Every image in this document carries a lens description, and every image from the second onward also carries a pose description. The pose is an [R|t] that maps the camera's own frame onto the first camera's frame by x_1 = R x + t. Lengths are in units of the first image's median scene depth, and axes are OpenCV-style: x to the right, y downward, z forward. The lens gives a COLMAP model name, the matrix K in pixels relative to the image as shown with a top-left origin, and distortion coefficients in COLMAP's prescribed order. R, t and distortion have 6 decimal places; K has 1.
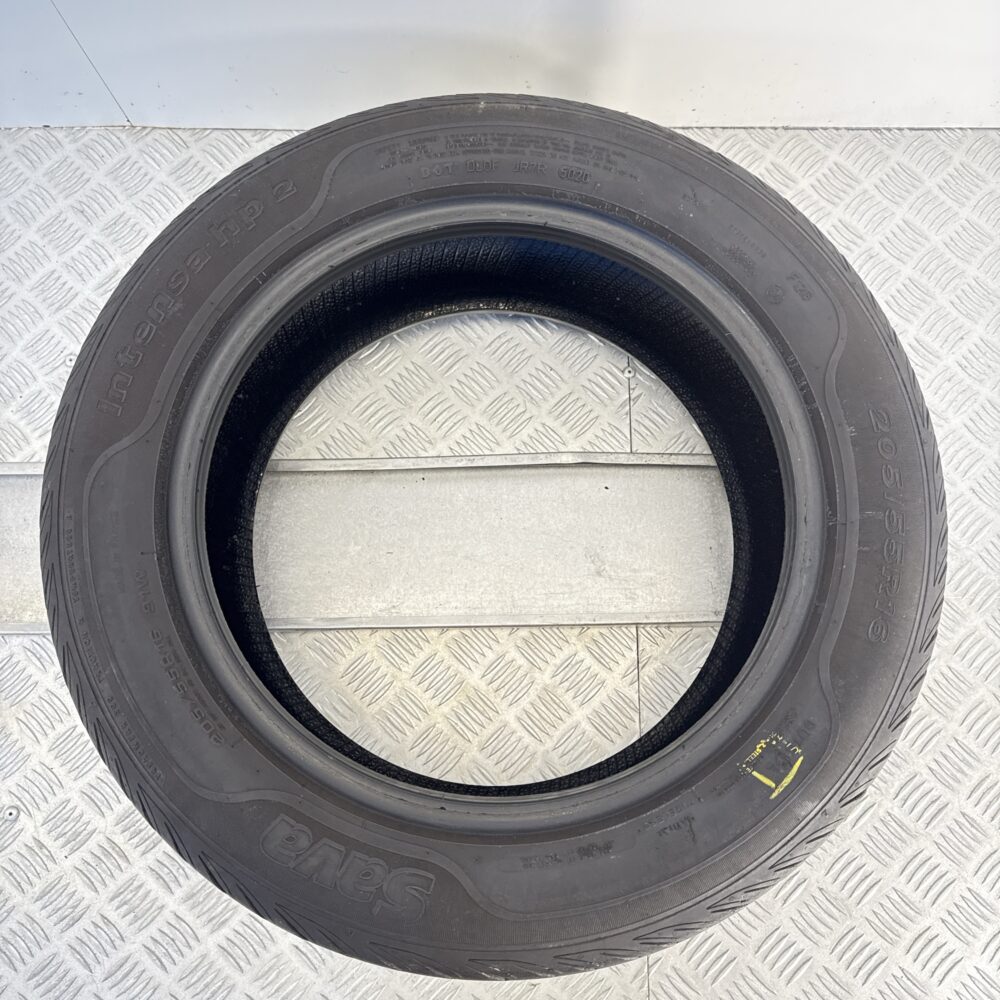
lens RADIAL K [[898.0, 0, 496.6], [0, 898.0, 501.9], [0, 0, 1]] dist [0.061762, -0.136707]
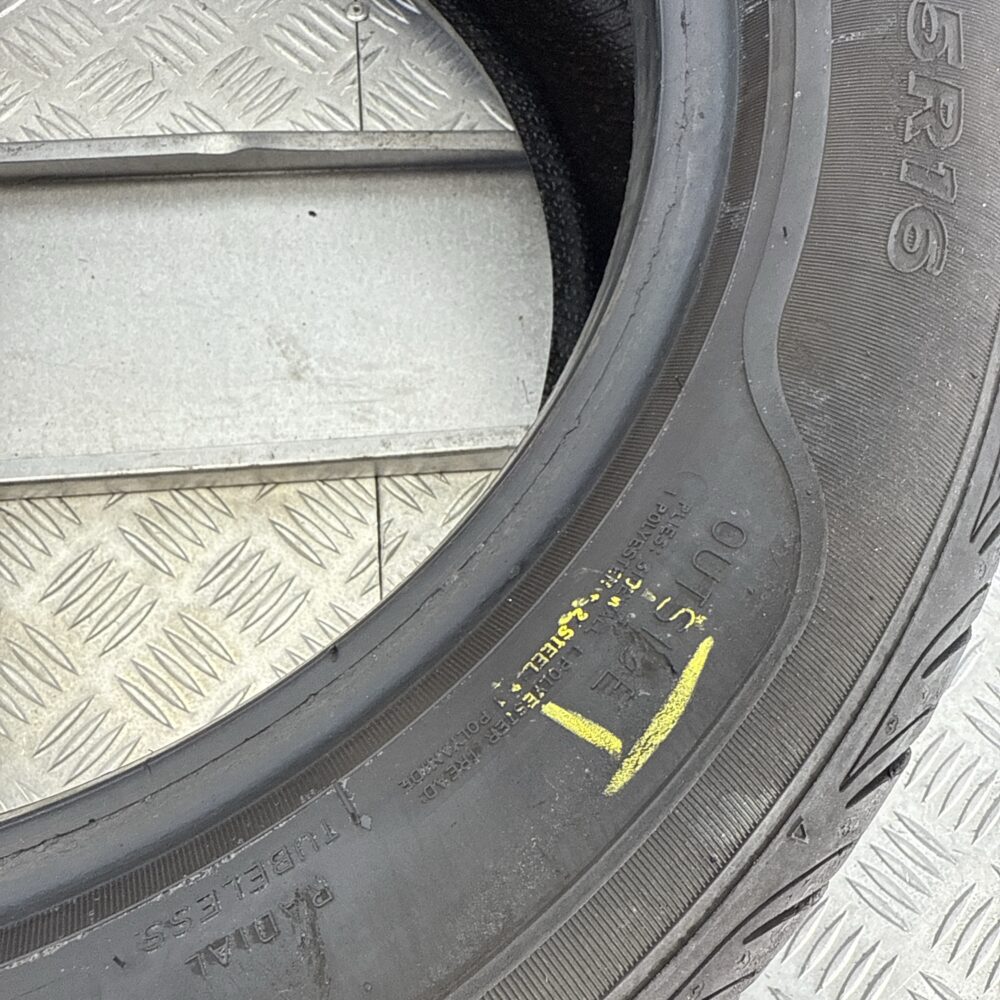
lens RADIAL K [[921.4, 0, 501.7], [0, 921.4, 497.5], [0, 0, 1]] dist [-0.009065, 0.000000]
pose [[0.993239, -0.051811, 0.103888, 0.175257], [0.055544, 0.997899, -0.033368, 0.174556], [-0.101941, 0.038913, 0.994029, 0.513063]]
